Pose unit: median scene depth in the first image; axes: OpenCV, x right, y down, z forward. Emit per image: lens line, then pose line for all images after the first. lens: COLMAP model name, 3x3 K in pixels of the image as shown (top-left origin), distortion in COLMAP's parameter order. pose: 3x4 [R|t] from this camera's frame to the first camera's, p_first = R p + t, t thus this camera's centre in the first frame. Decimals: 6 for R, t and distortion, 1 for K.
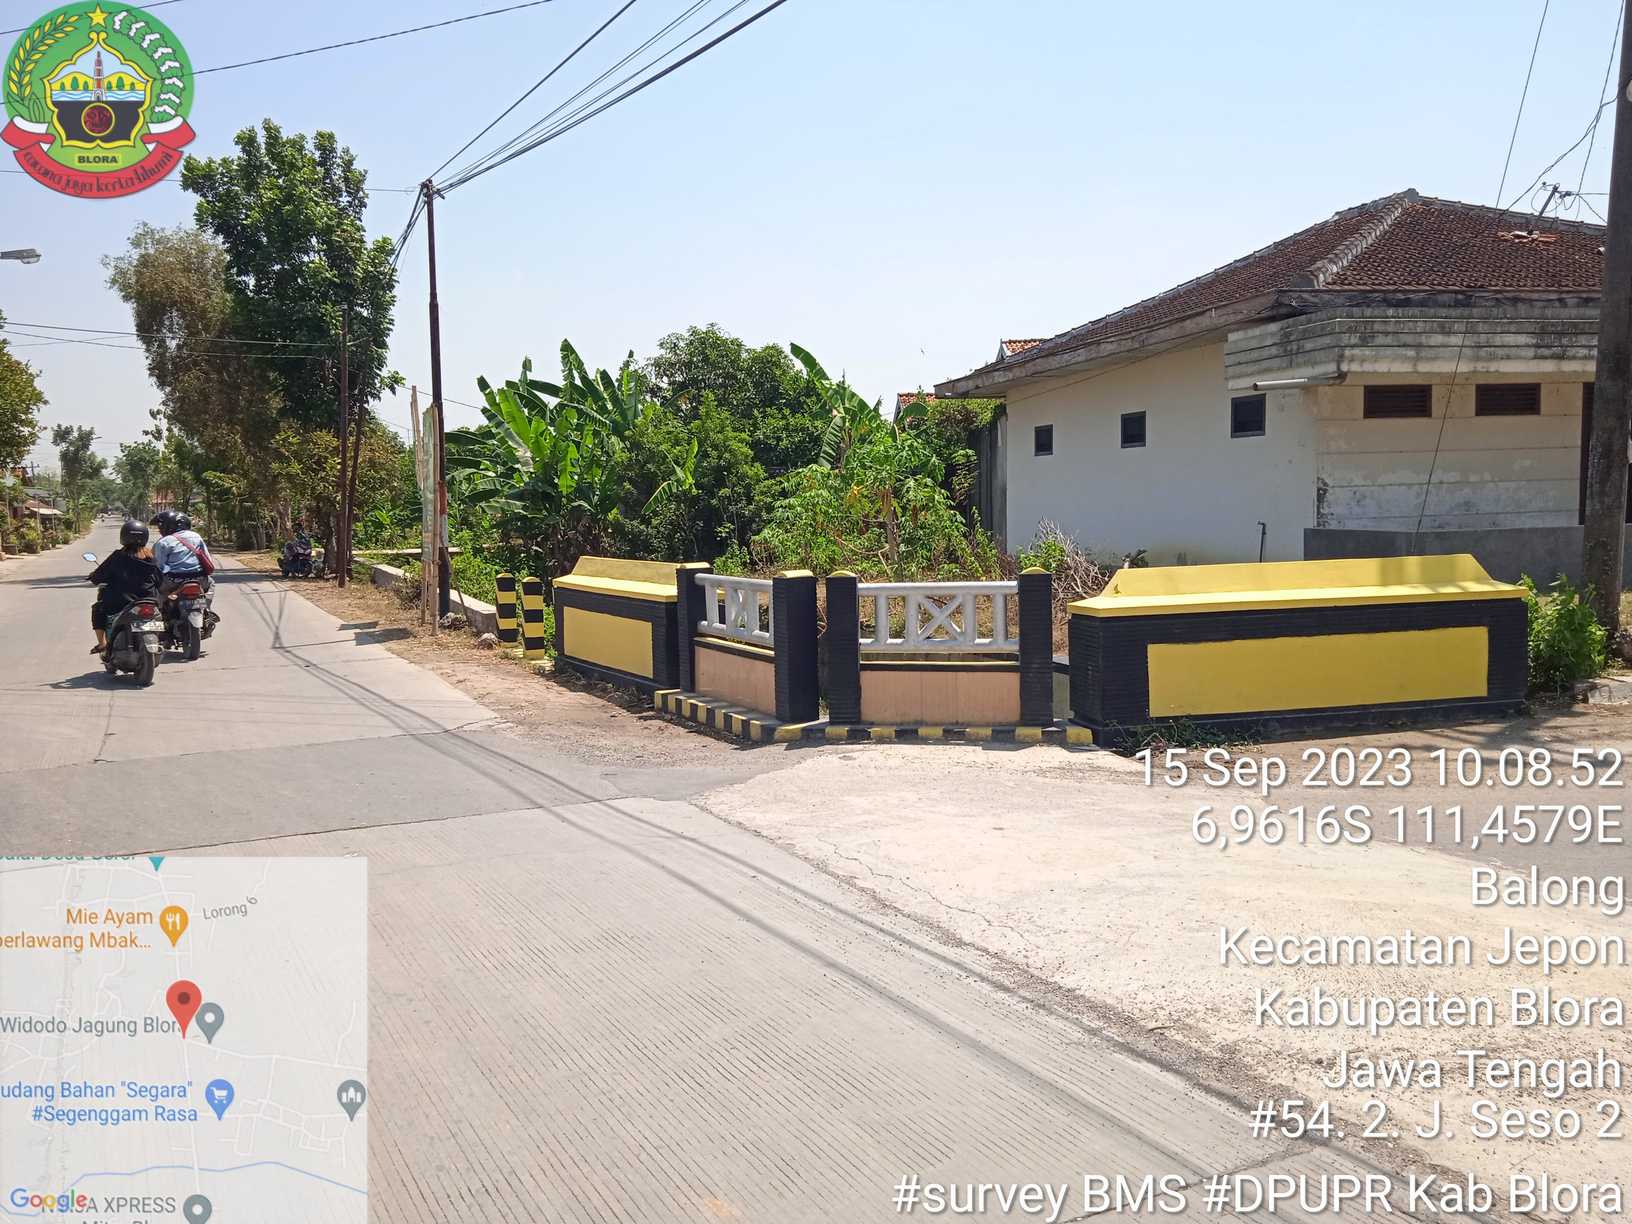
lens RADIAL K [[1341.2, 0, 815.0], [0, 1341.2, 628.5], [0, 0, 1]] dist [0.068779, -0.082745]
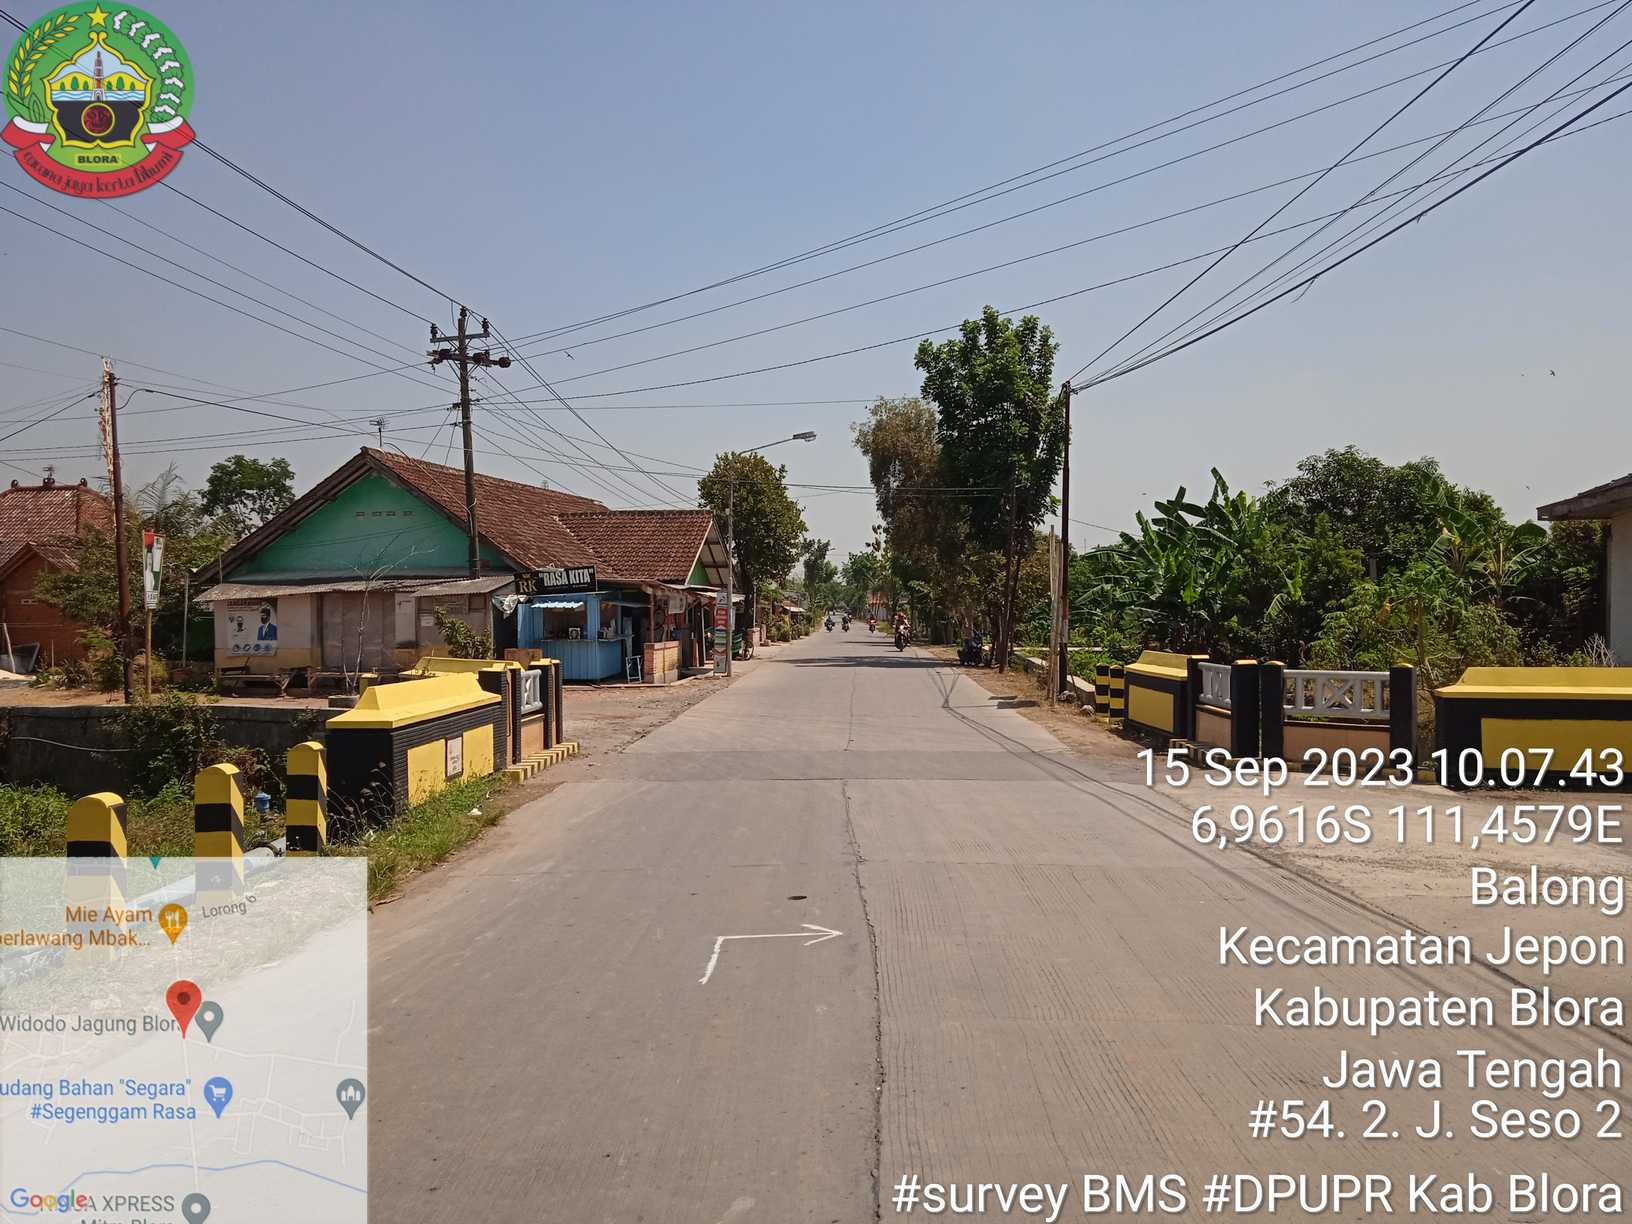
lens RADIAL K [[1341.2, 0, 815.0], [0, 1341.2, 628.5], [0, 0, 1]] dist [0.068779, -0.082745]
pose [[0.881300, 0.026030, -0.471839, 0.082405], [-0.062154, 0.996193, -0.061133, 0.013771], [0.468451, 0.083203, 0.879563, -0.181161]]
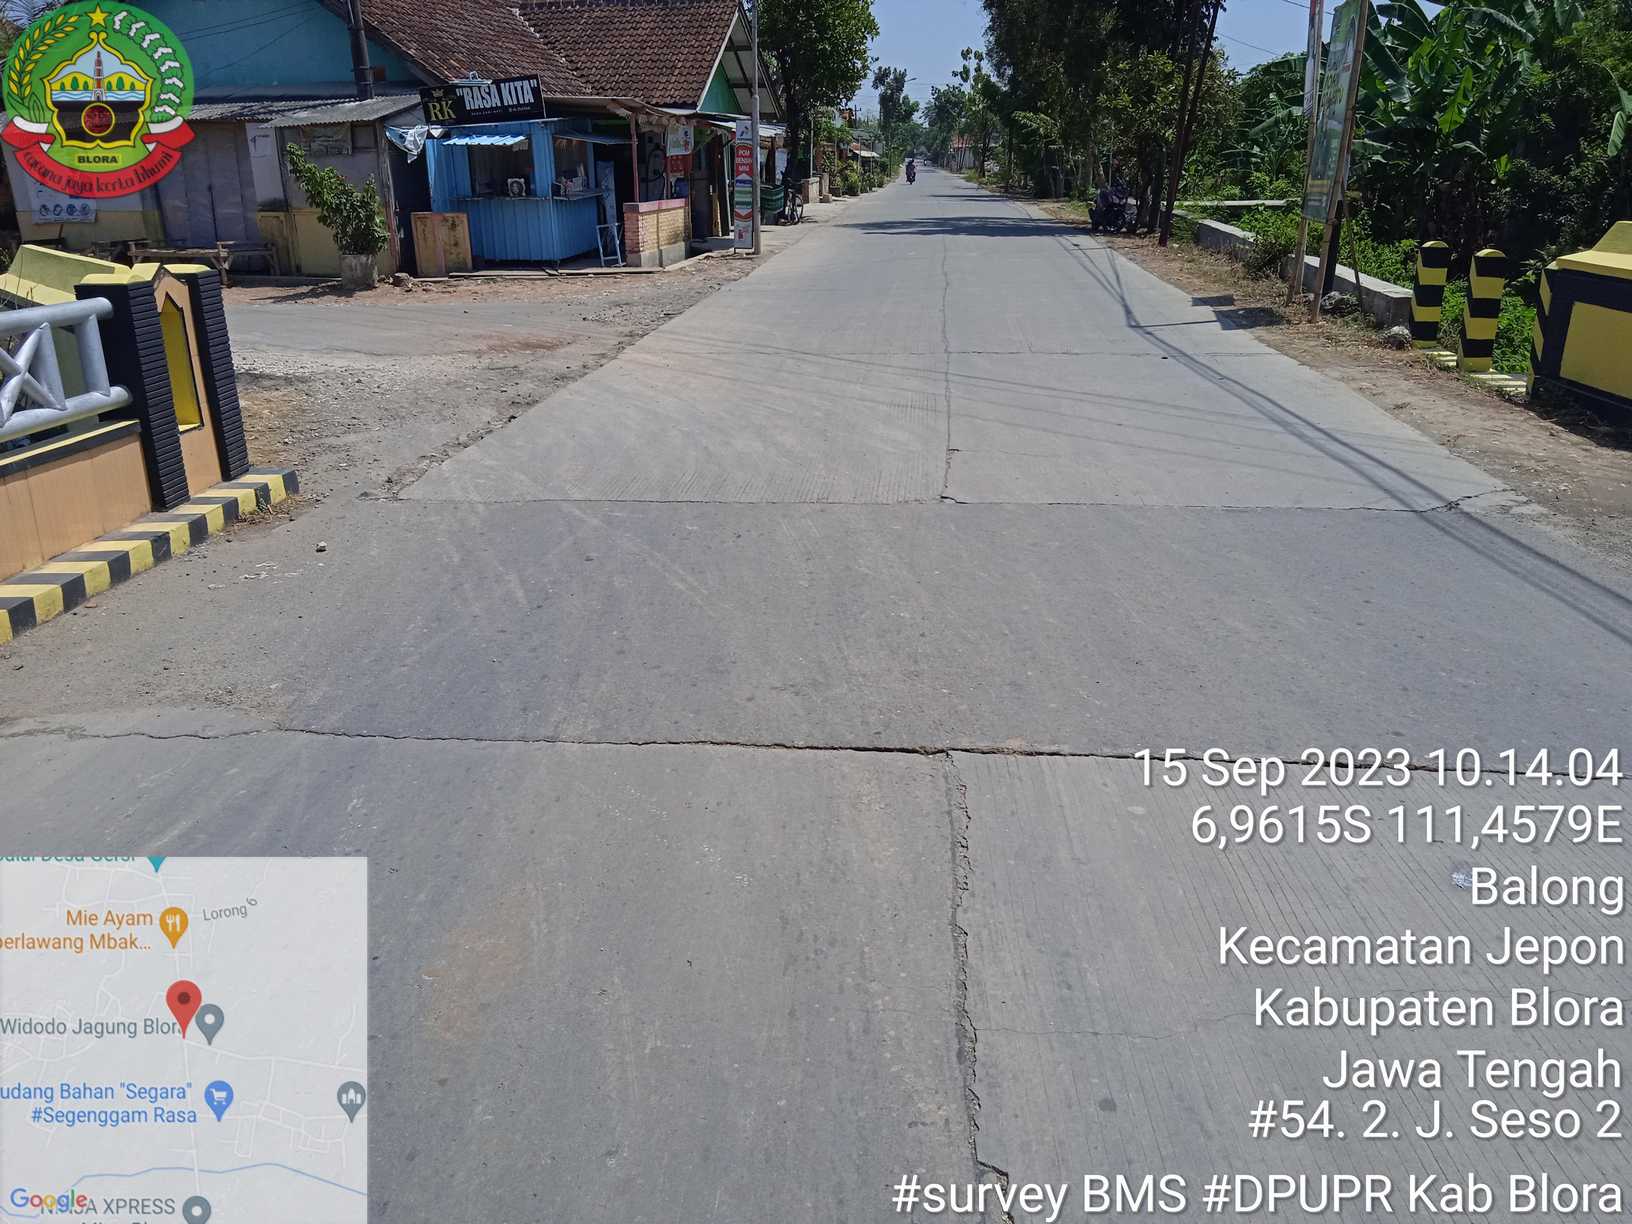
lens RADIAL K [[1348.6, 0, 818.2], [0, 1348.6, 628.7], [0, 0, 1]] dist [0.015951, 0.003832]
pose [[0.855670, 0.182973, -0.484098, -0.065643], [-0.059059, 0.963827, 0.259904, -0.005401], [0.514142, -0.193802, 0.835523, 0.102208]]
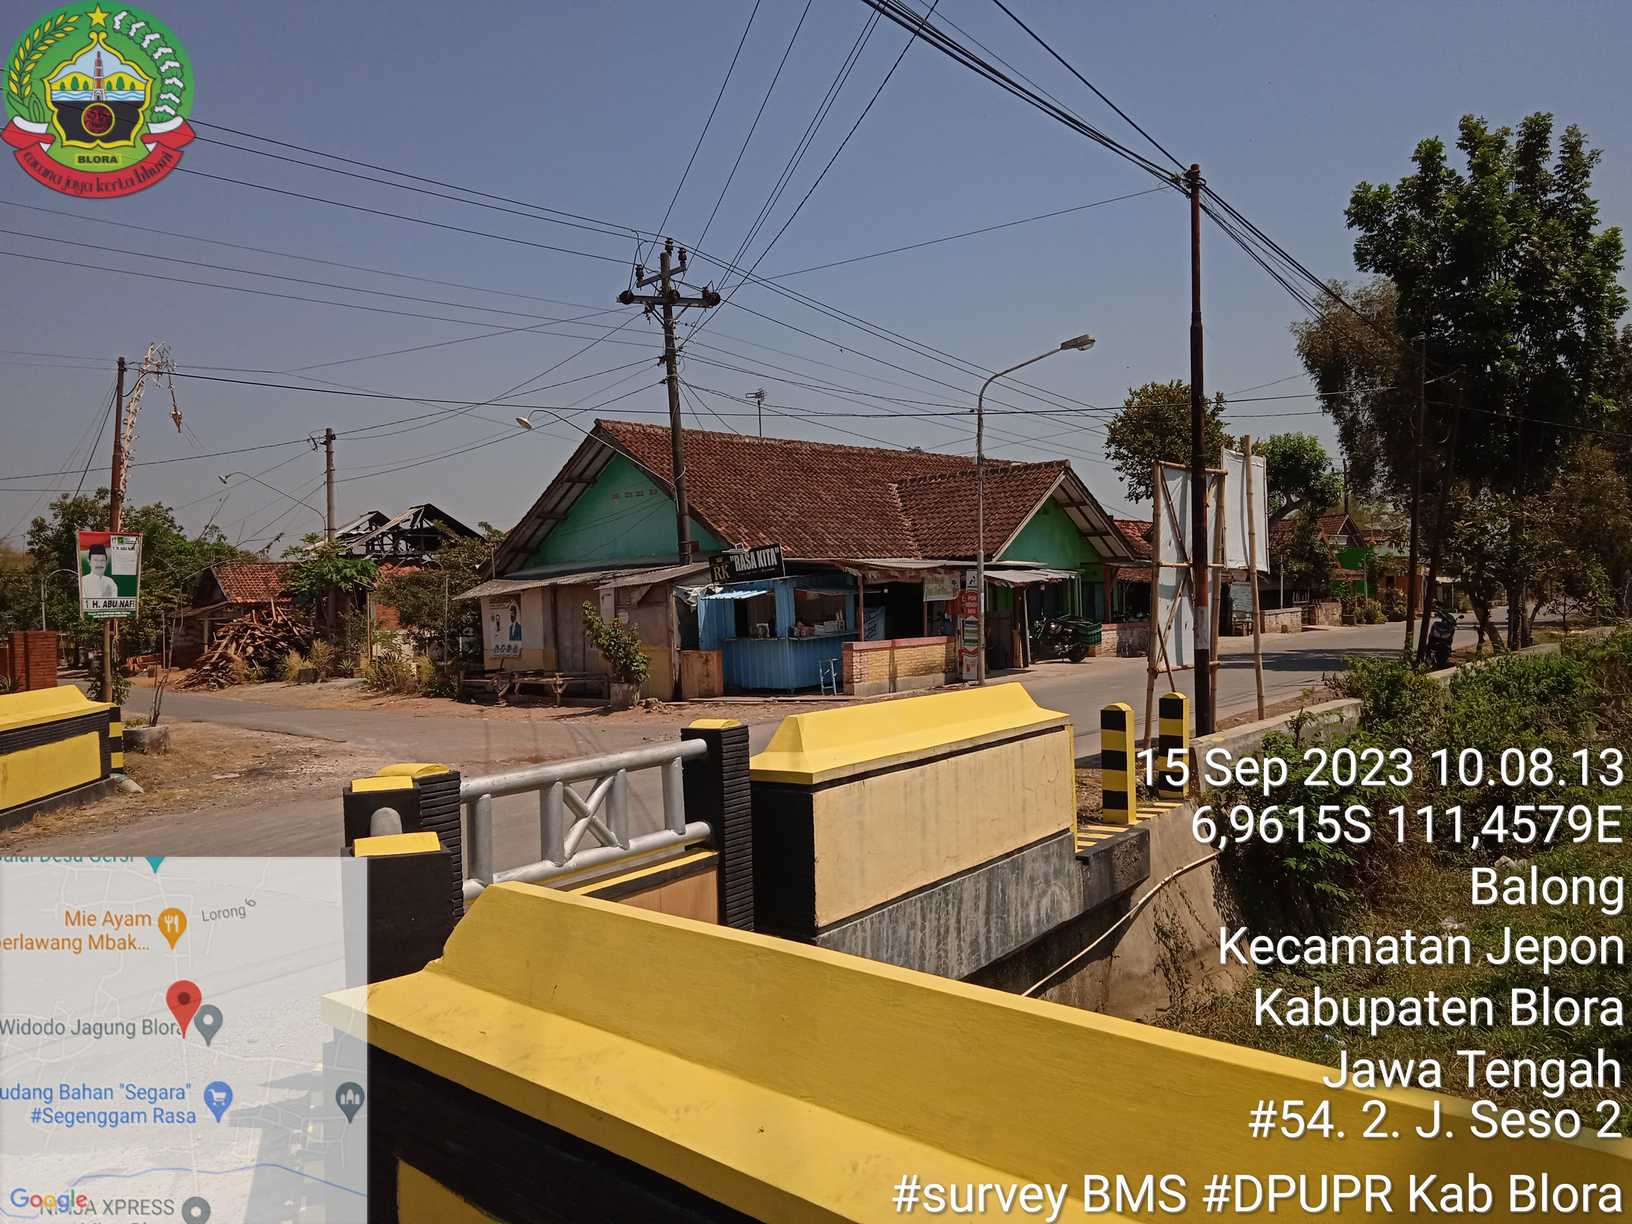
lens RADIAL K [[1341.2, 0, 815.0], [0, 1341.2, 628.5], [0, 0, 1]] dist [0.068779, -0.082745]
pose [[0.503291, 0.025309, -0.863746, 0.148976], [-0.063406, 0.997958, -0.007704, -0.029985], [0.861788, 0.058644, 0.503868, 0.248430]]
